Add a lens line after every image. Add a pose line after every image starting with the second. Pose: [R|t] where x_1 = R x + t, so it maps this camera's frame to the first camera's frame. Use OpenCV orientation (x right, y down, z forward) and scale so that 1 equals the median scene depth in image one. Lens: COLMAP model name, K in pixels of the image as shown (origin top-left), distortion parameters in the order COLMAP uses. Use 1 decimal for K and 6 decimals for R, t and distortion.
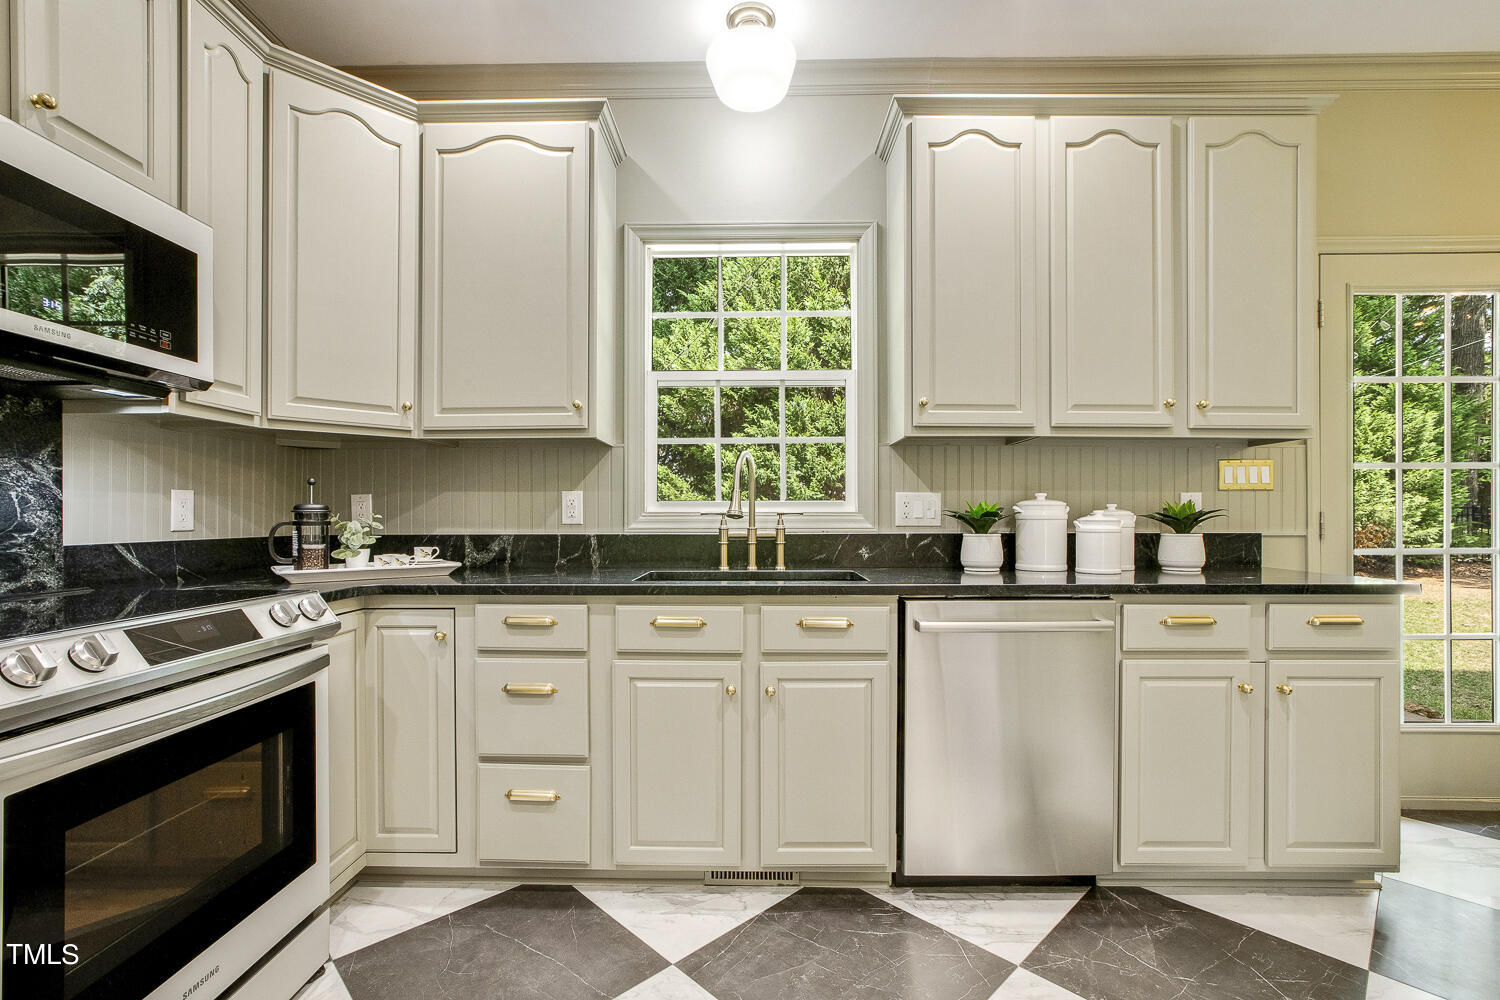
lens RADIAL K [[682.0, 0, 751.6], [0, 682.0, 509.1], [0, 0, 1]] dist [-0.011654, 0.000702]
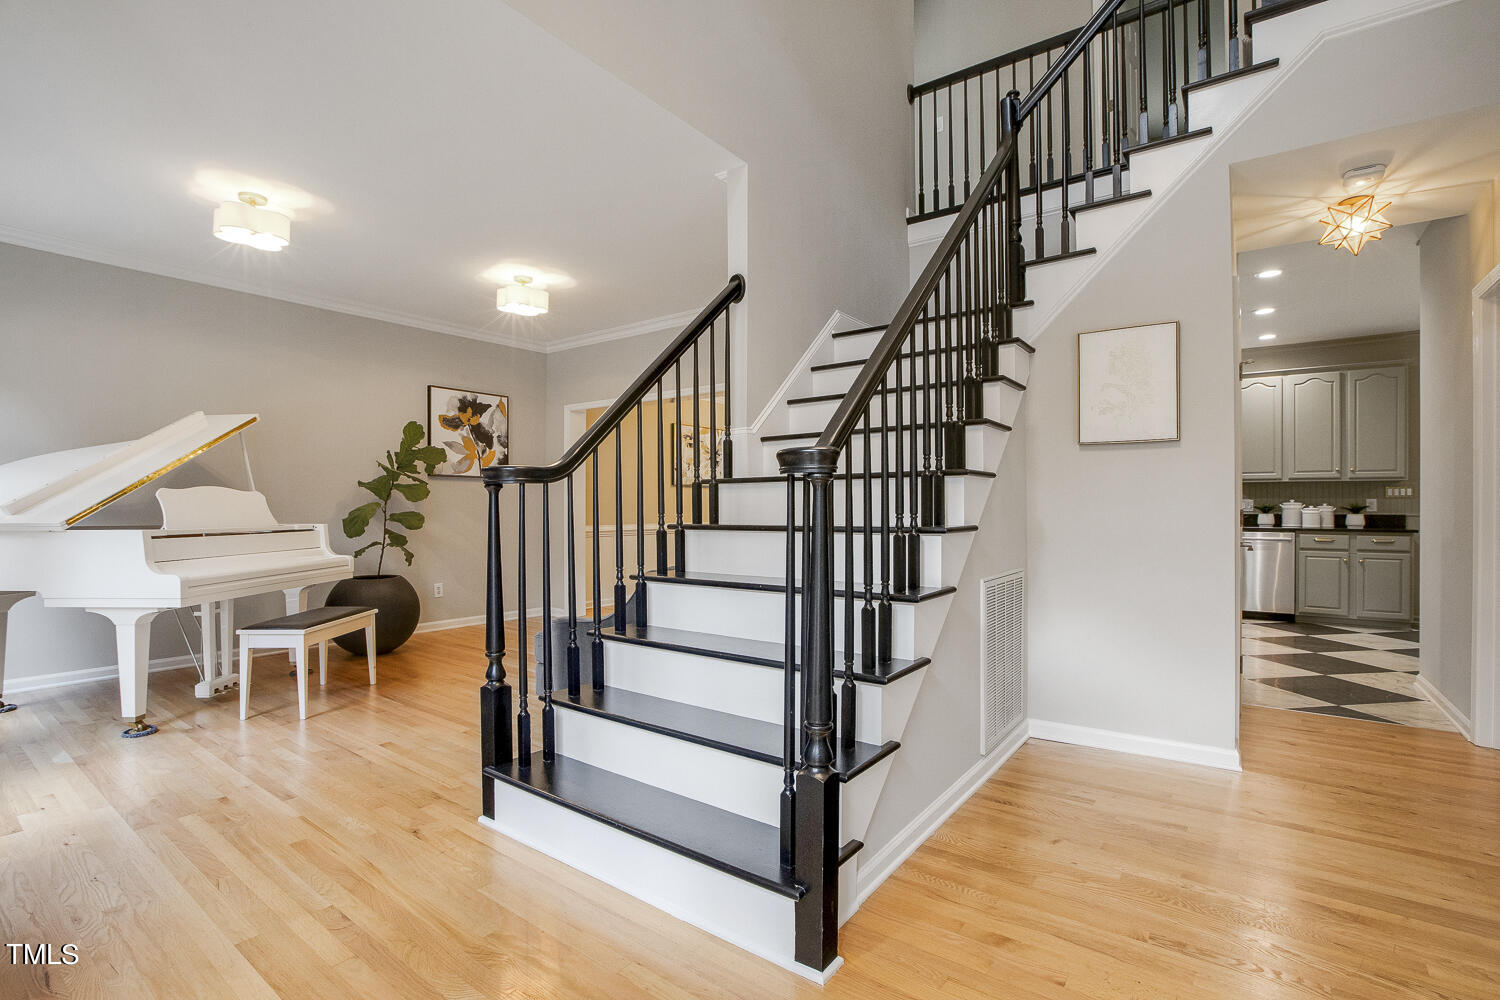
lens RADIAL K [[682.0, 0, 752.5], [0, 682.0, 496.6], [0, 0, 1]] dist [-0.011654, 0.000702]
pose [[0.807517, -0.007857, -0.589792, 0.257108], [0.007729, 0.999966, -0.002740, -0.044731], [0.589794, -0.002346, 0.807550, -2.540040]]
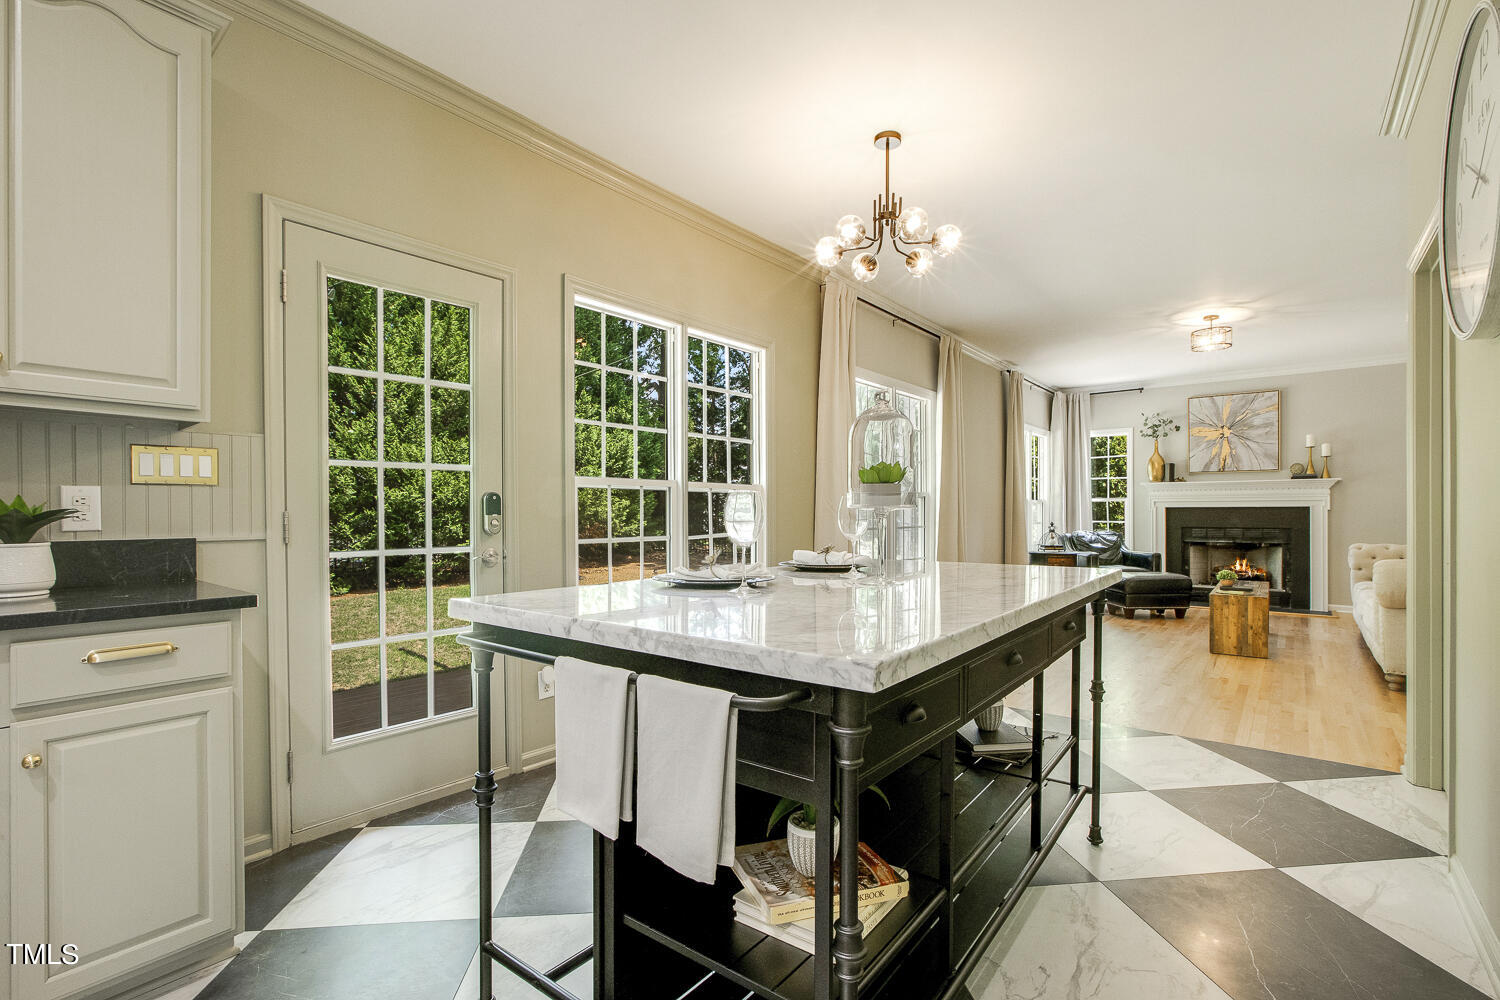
lens RADIAL K [[682.0, 0, 753.6], [0, 682.0, 511.1], [0, 0, 1]] dist [-0.011654, 0.000702]
pose [[0.621802, 0.002480, 0.783171, 0.530731], [-0.005043, 0.999987, 0.000837, -0.000965], [-0.783158, -0.004470, 0.621806, -0.030850]]
